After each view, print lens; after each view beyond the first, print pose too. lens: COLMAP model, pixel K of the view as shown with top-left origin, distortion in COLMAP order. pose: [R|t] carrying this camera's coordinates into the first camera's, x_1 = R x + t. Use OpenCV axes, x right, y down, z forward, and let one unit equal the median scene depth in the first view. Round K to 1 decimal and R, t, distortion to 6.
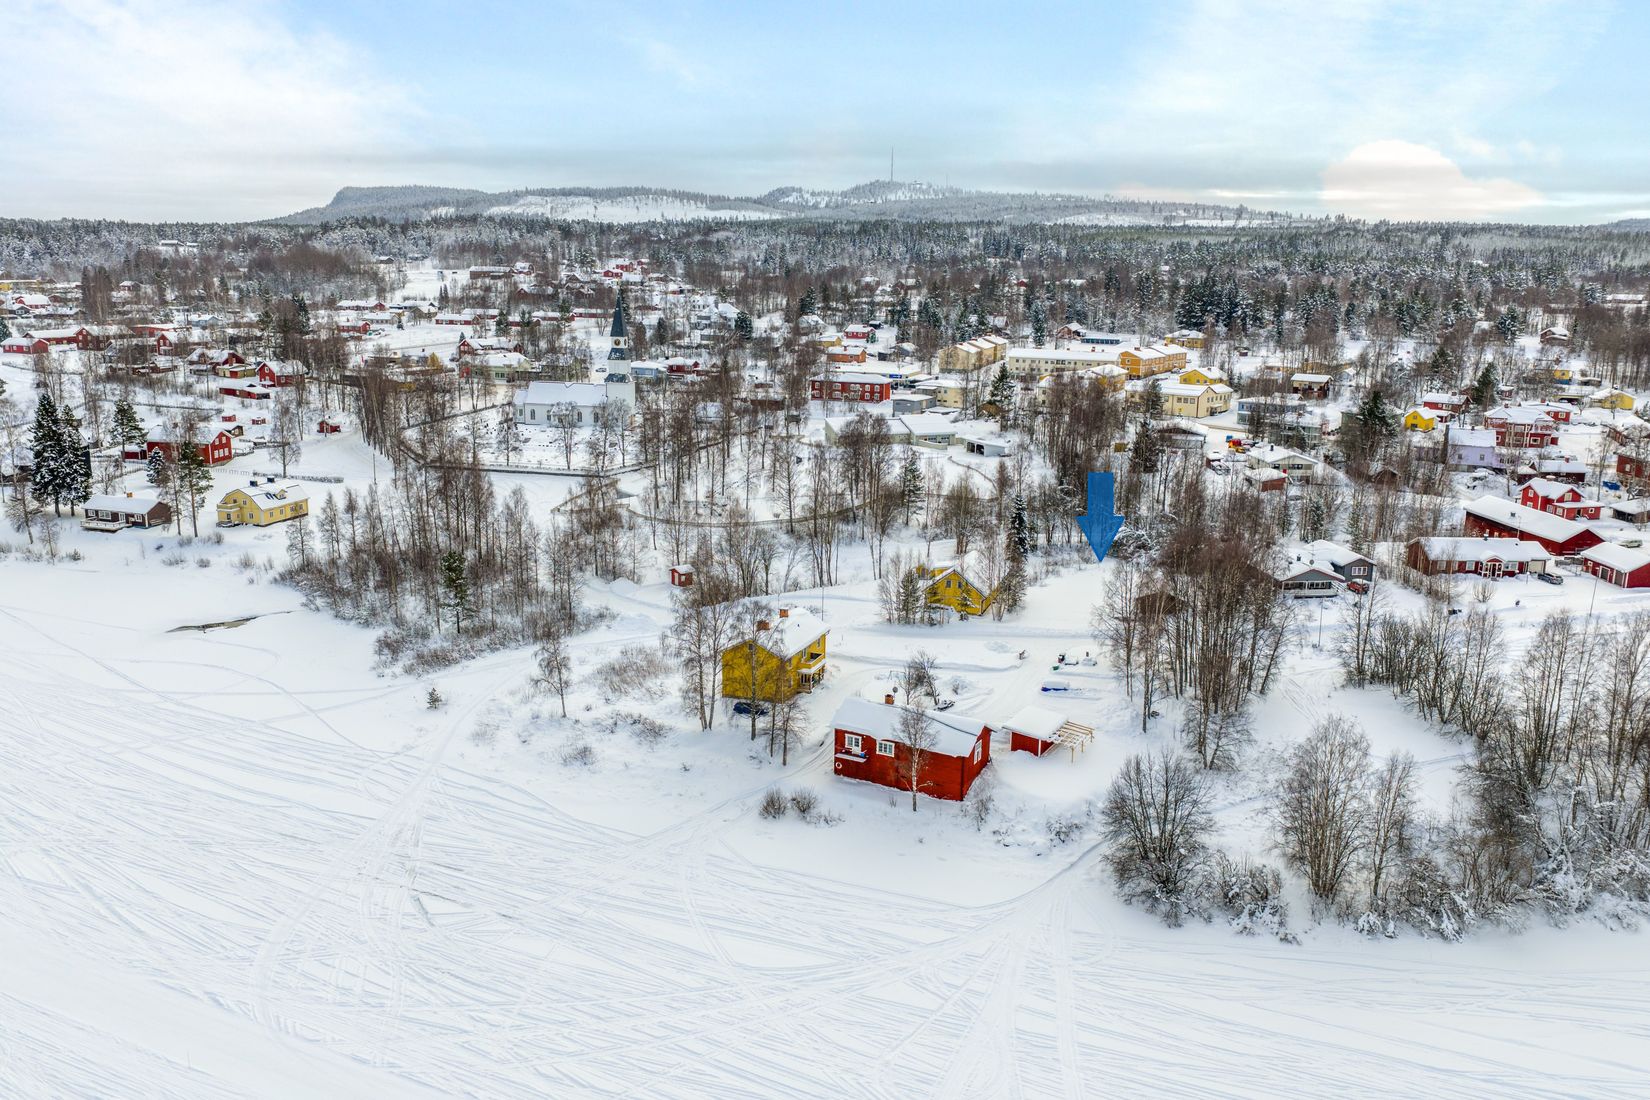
lens RADIAL K [[1395.5, 0, 845.5], [0, 1395.5, 548.5], [0, 0, 1]] dist [0.013957, -0.009452]
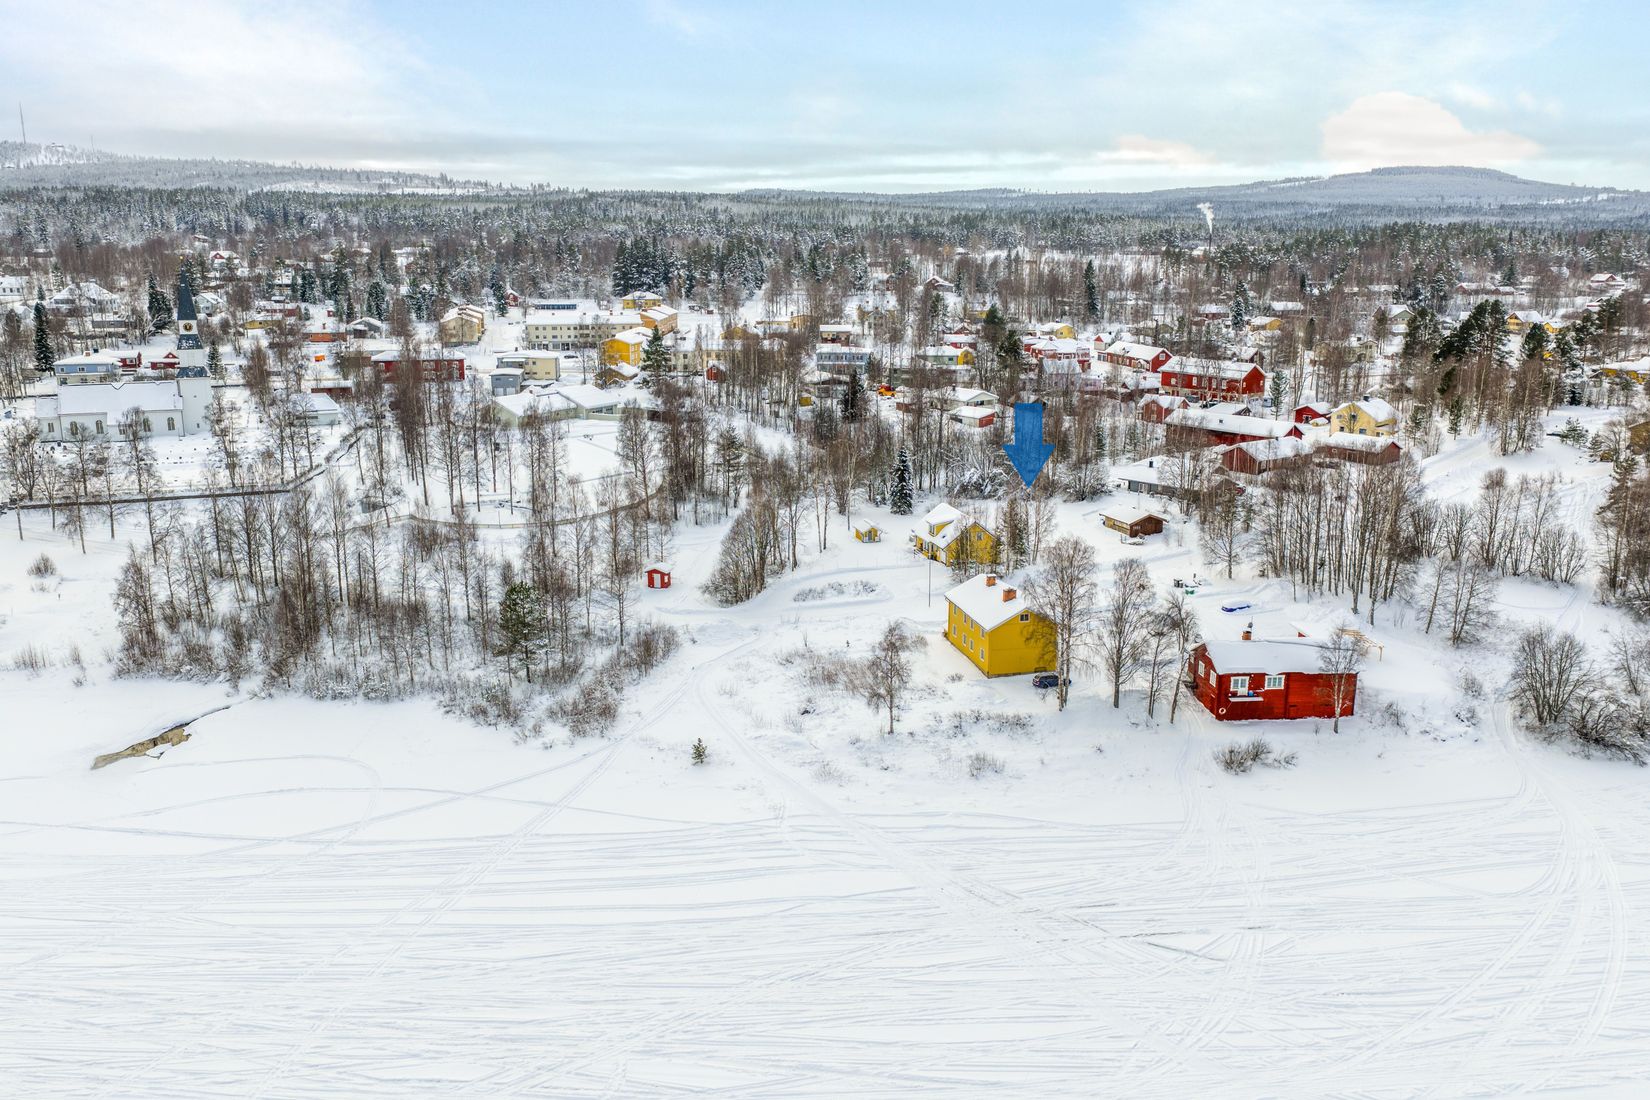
lens RADIAL K [[1395.5, 0, 845.5], [0, 1395.5, 548.5], [0, 0, 1]] dist [0.013957, -0.009452]
pose [[0.820718, -0.143244, 0.553085, -0.725466], [0.133168, 0.989358, 0.058628, -0.047373], [-0.555597, 0.025536, 0.831060, 0.324489]]
